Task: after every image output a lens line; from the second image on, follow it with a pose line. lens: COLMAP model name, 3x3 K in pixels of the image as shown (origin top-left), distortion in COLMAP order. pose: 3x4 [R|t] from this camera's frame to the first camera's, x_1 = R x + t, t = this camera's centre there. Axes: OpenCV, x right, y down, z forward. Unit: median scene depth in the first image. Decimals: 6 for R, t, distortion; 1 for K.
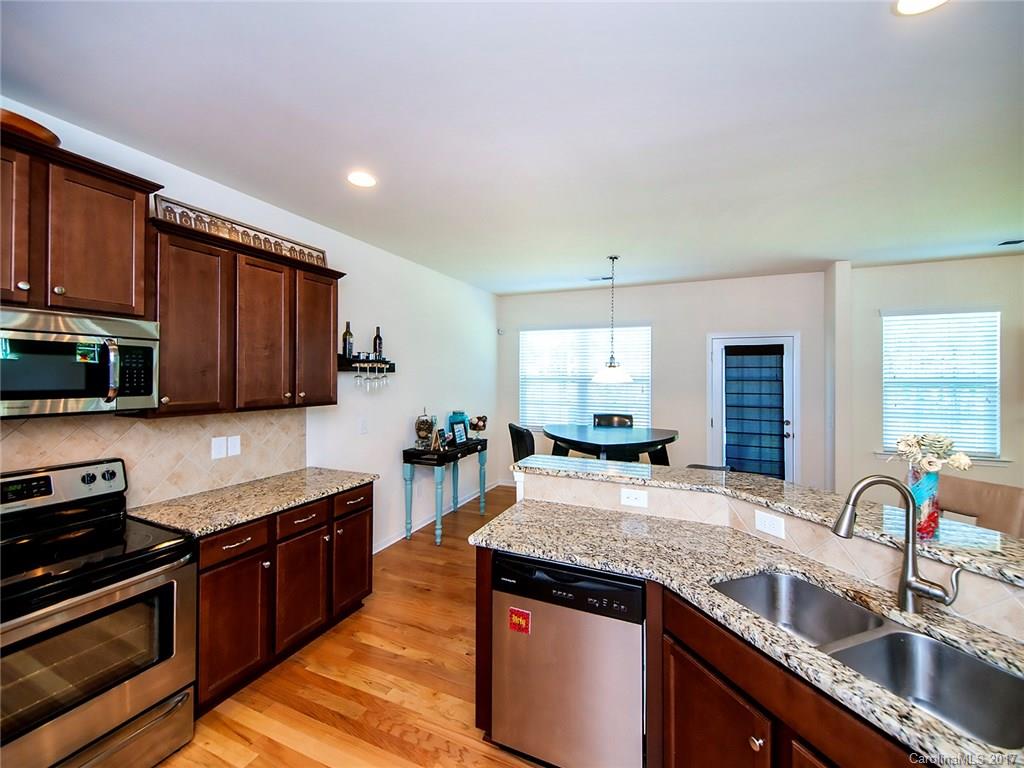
lens RADIAL K [[418.5, 0, 509.5], [0, 418.5, 379.3], [0, 0, 1]] dist [0.004801, 0.000229]
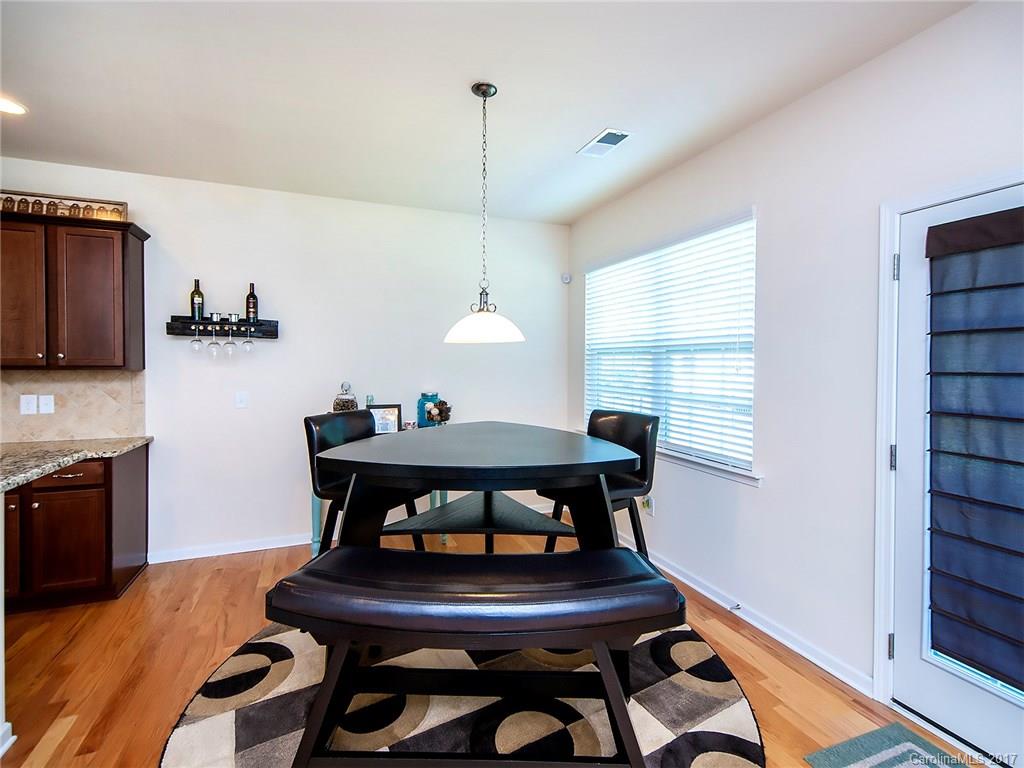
lens RADIAL K [[470.8, 0, 509.7], [0, 470.8, 372.3], [0, 0, 1]] dist [0.015324, -0.006985]
pose [[0.717086, 0.013517, -0.696853, 0.805522], [-0.004693, 0.999883, 0.014565, 0.042284], [0.696968, -0.007173, 0.717066, 0.752065]]
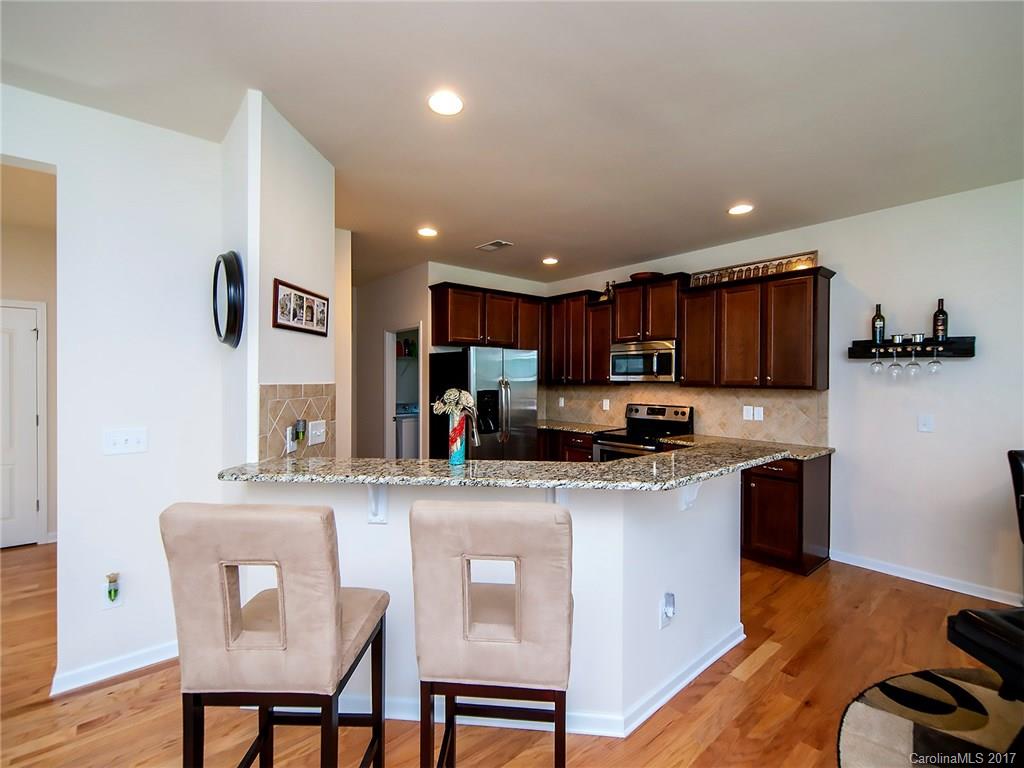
lens RADIAL K [[470.8, 0, 505.0], [0, 470.8, 379.8], [0, 0, 1]] dist [0.015324, -0.006985]
pose [[-0.431984, 0.001925, -0.901879, 0.938273], [-0.005964, 0.999970, 0.004991, 0.030135], [0.901862, 0.007535, -0.431959, 0.718861]]
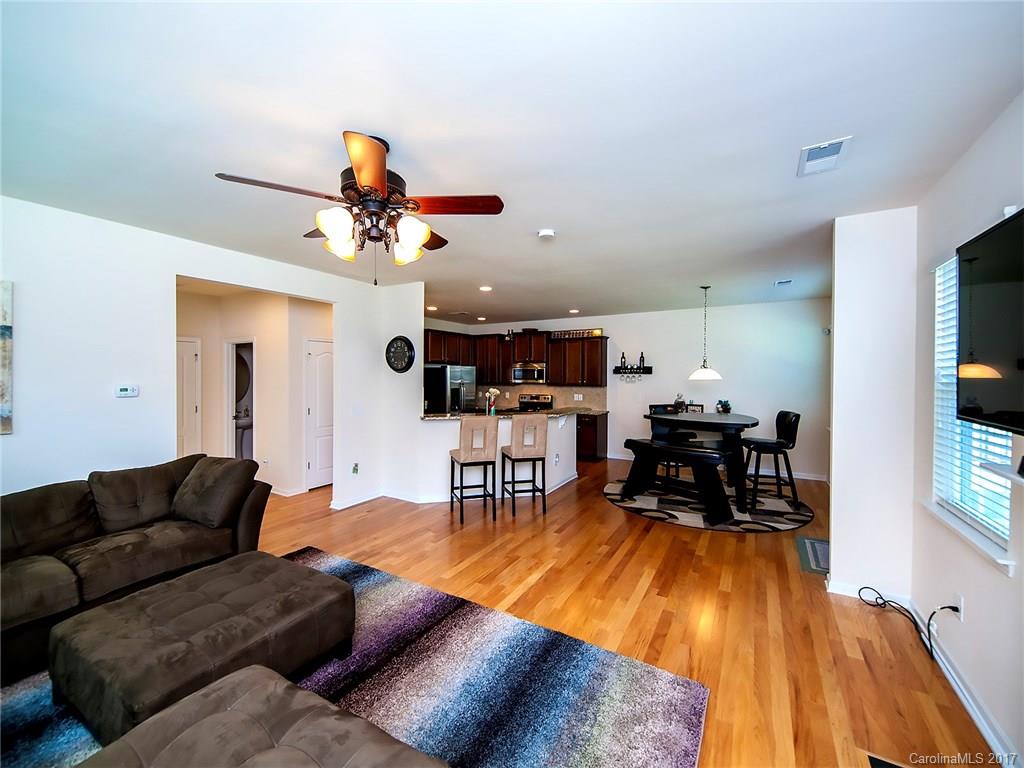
lens RADIAL K [[418.5, 0, 508.0], [0, 418.5, 378.2], [0, 0, 1]] dist [0.004801, 0.000229]
pose [[-0.106170, 0.004460, -0.994338, 2.036168], [-0.006503, 0.999965, 0.005180, -0.000768], [0.994327, 0.007017, -0.106137, 0.619479]]
